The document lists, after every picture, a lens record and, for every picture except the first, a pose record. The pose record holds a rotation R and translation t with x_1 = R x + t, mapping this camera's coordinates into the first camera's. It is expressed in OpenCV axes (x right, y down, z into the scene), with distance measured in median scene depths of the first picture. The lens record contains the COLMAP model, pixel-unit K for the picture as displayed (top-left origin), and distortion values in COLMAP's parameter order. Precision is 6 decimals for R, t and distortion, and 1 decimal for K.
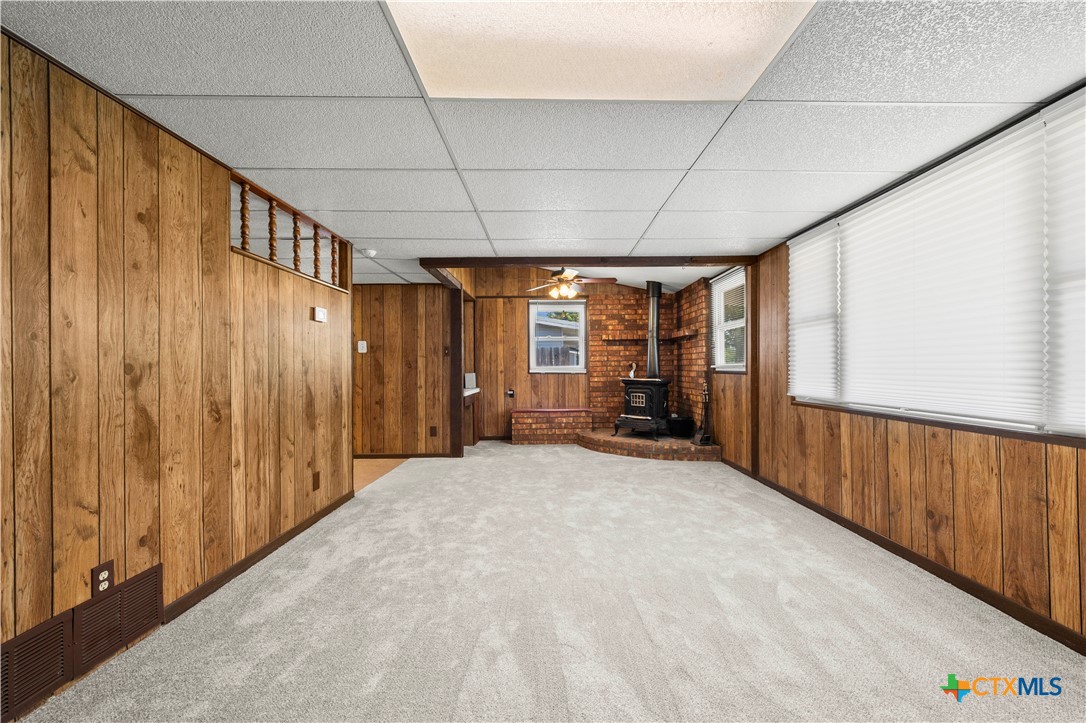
lens RADIAL K [[434.0, 0, 557.5], [0, 434.0, 369.0], [0, 0, 1]] dist [0.003229, -0.000810]
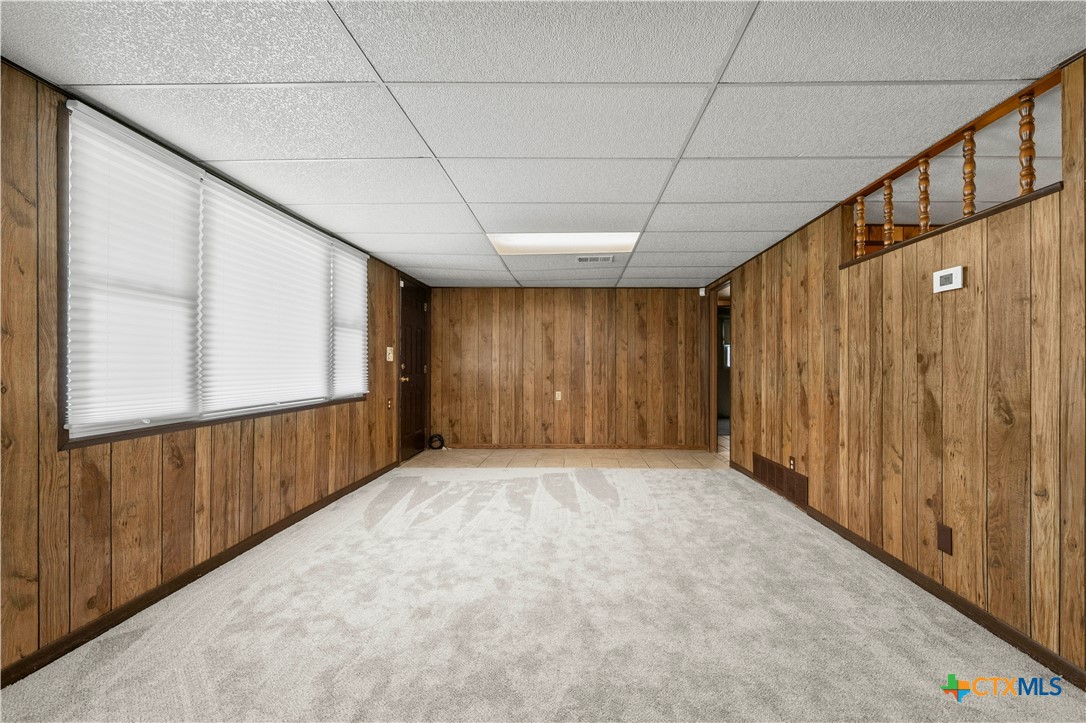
lens RADIAL K [[444.1, 0, 571.2], [0, 444.1, 362.0], [0, 0, 1]] dist [-0.000351, -0.000664]
pose [[-0.999500, 0.006658, 0.030895, -0.014836], [0.006523, 0.999969, -0.004462, -0.005479], [-0.030923, -0.004258, -0.999513, 1.338417]]
